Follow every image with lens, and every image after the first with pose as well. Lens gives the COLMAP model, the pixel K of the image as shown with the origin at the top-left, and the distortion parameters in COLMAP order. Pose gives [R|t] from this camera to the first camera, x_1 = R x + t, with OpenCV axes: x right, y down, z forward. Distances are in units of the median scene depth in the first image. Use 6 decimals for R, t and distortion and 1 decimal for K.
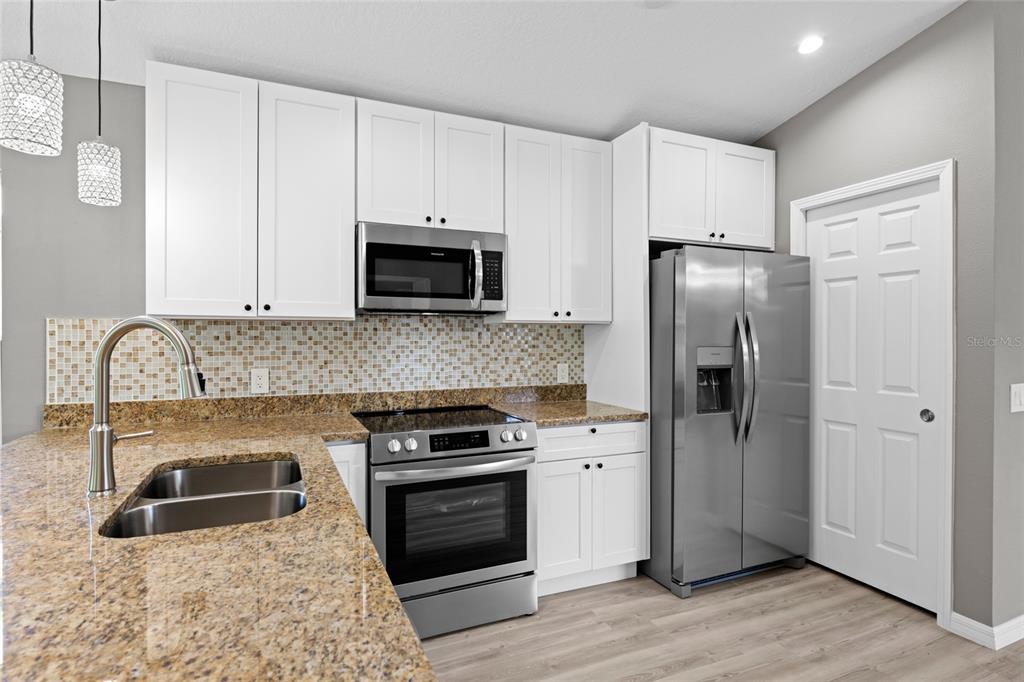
lens RADIAL K [[527.1, 0, 508.6], [0, 527.1, 340.1], [0, 0, 1]] dist [-0.005903, -0.000959]
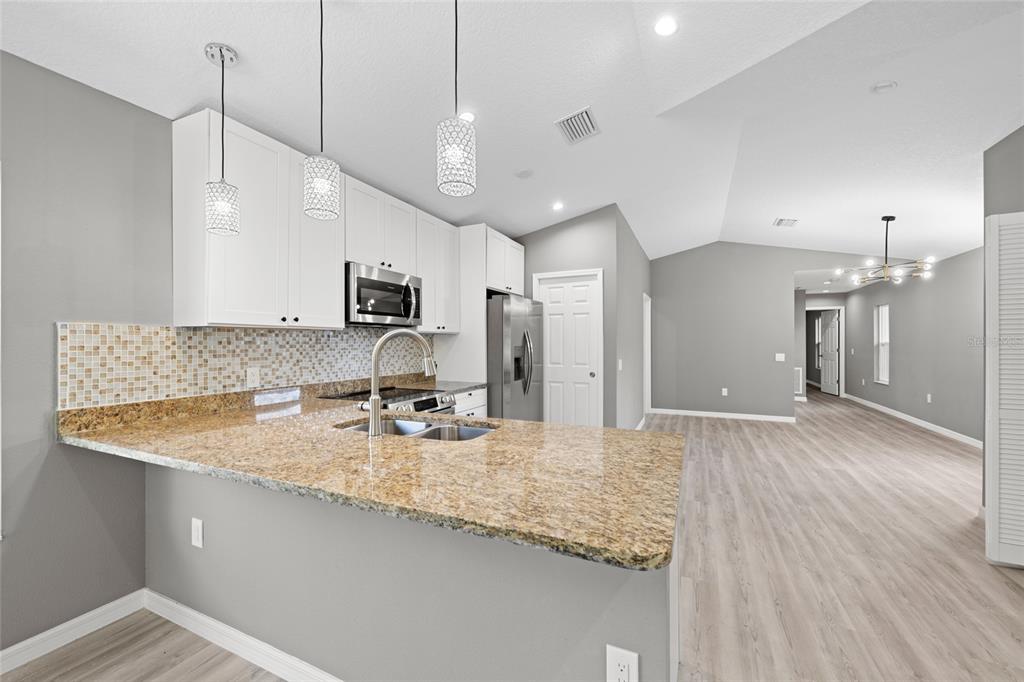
lens RADIAL K [[408.2, 0, 514.6], [0, 408.2, 344.0], [0, 0, 1]] dist [-0.002292, -0.001395]
pose [[0.742869, -0.004708, 0.669420, -0.615895], [0.005684, 0.999984, 0.000726, 0.001844], [-0.669413, 0.003265, 0.742884, -0.113601]]
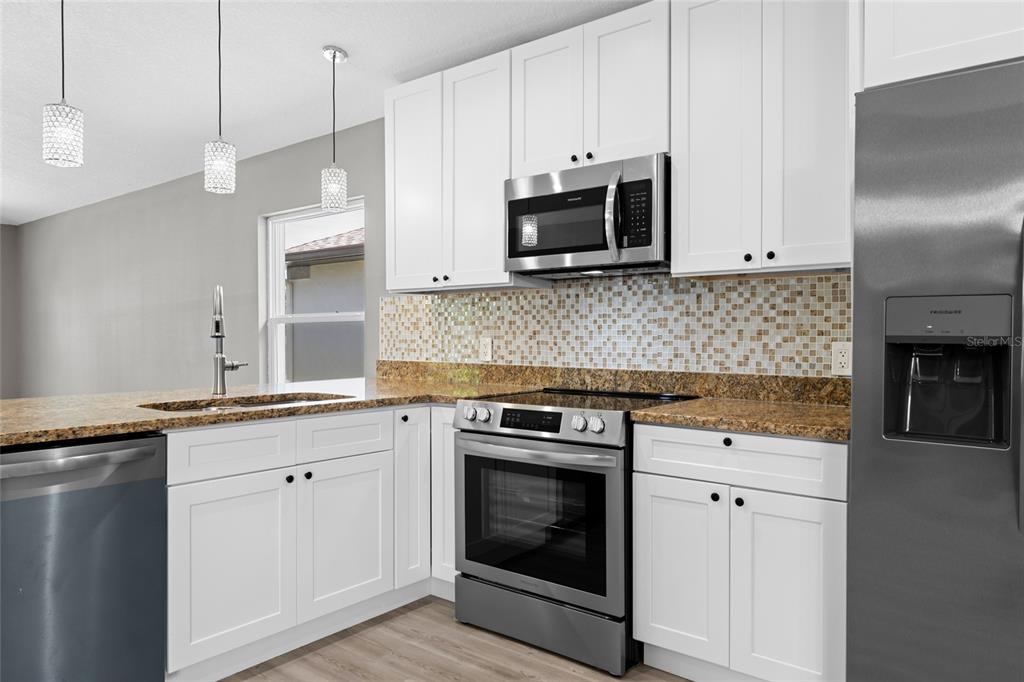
lens RADIAL K [[690.7, 0, 511.8], [0, 690.7, 343.1], [0, 0, 1]] dist [-0.000956, -0.001278]
pose [[0.459995, 0.011801, -0.887843, 0.724827], [-0.004653, 0.999930, 0.010881, 0.046868], [0.887910, -0.000874, 0.460017, 0.387001]]
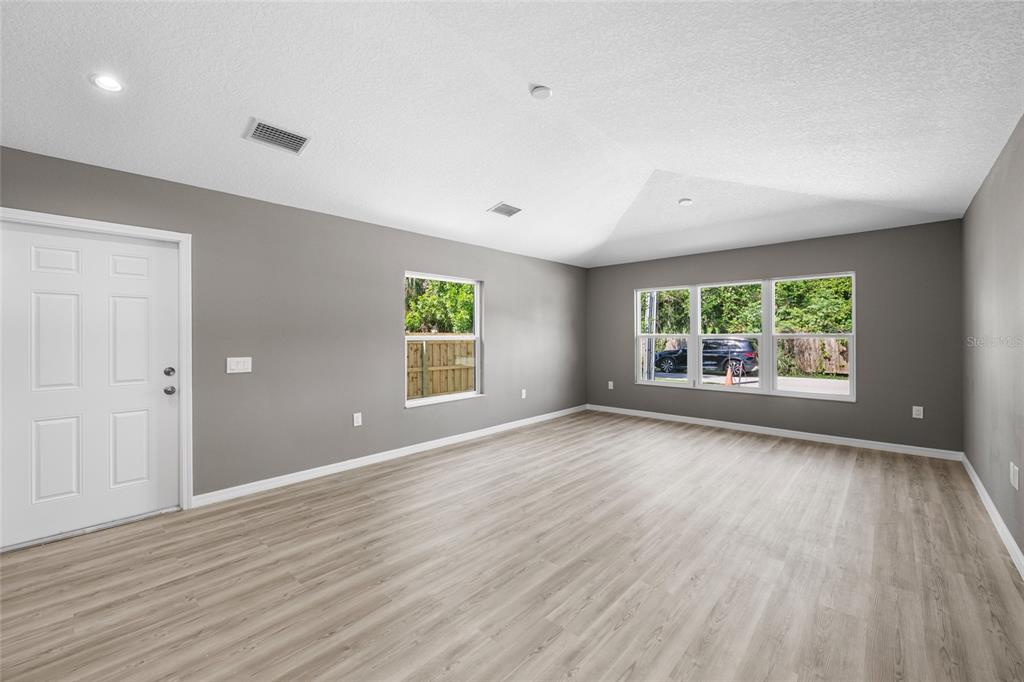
lens RADIAL K [[408.2, 0, 510.7], [0, 408.2, 339.4], [0, 0, 1]] dist [-0.002292, -0.001395]
pose [[-0.919084, 0.007163, -0.393997, -0.815683], [0.002048, 0.999908, 0.013400, -0.002102], [0.394057, 0.011509, -0.919014, 0.568700]]
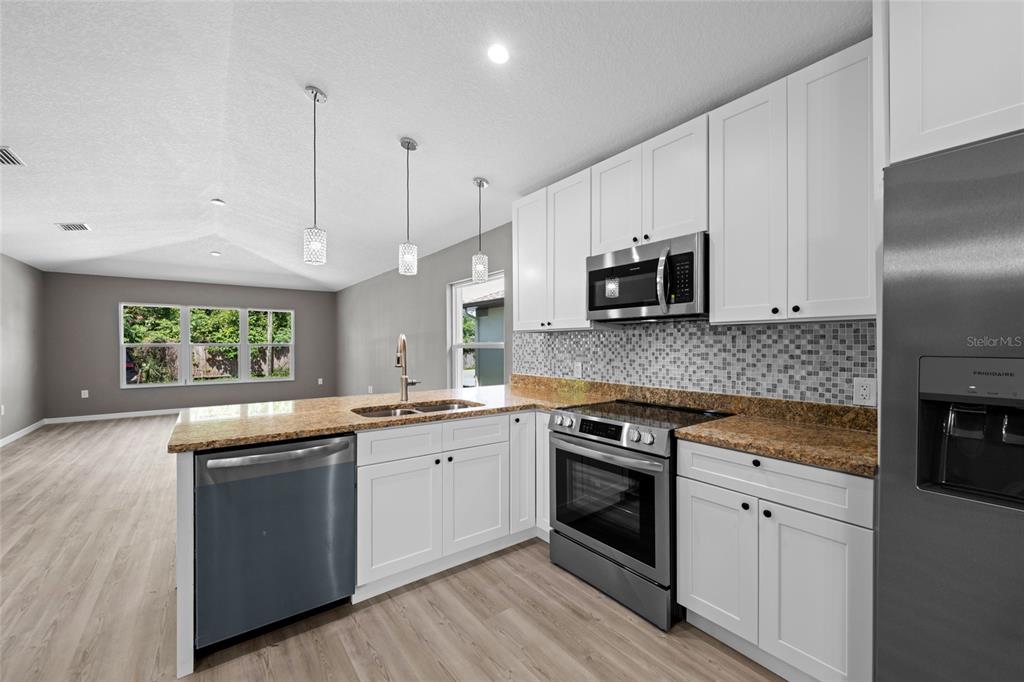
lens RADIAL K [[408.2, 0, 509.9], [0, 408.2, 346.5], [0, 0, 1]] dist [-0.002292, -0.001395]
pose [[0.222517, 0.004965, -0.974916, 0.623001], [-0.003049, 0.999986, 0.004397, 0.002686], [0.974924, 0.001994, 0.222529, 0.499484]]
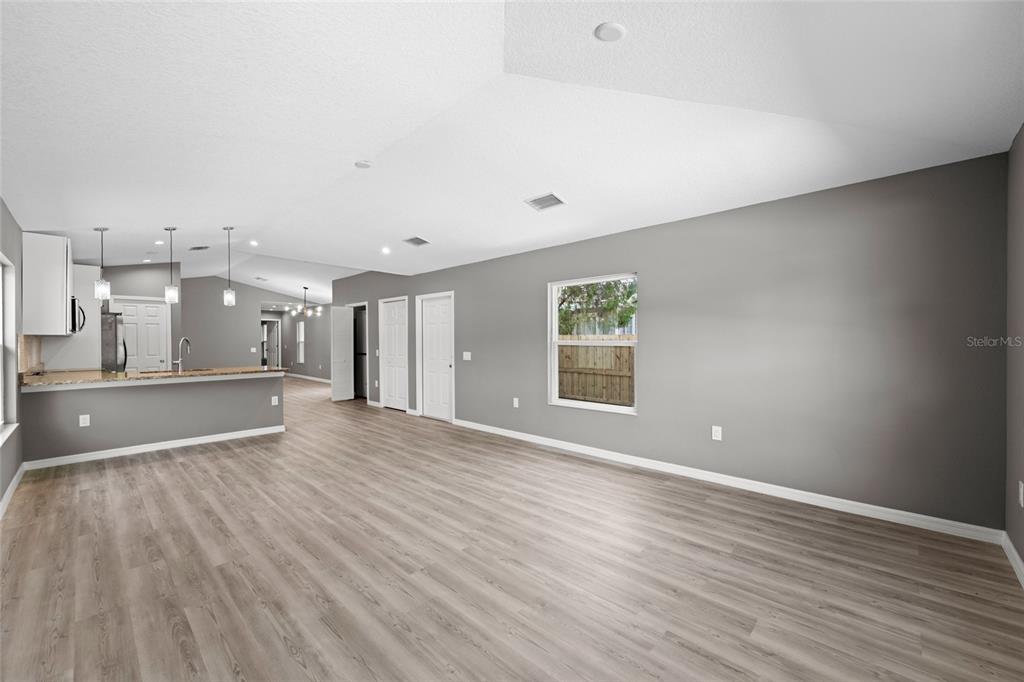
lens RADIAL K [[408.2, 0, 515.3], [0, 408.2, 338.9], [0, 0, 1]] dist [-0.002292, -0.001395]
pose [[-0.388891, 0.001330, 0.921283, -2.692517], [0.007999, 0.999966, 0.001933, -0.007072], [-0.921249, 0.008121, -0.388889, -0.225416]]
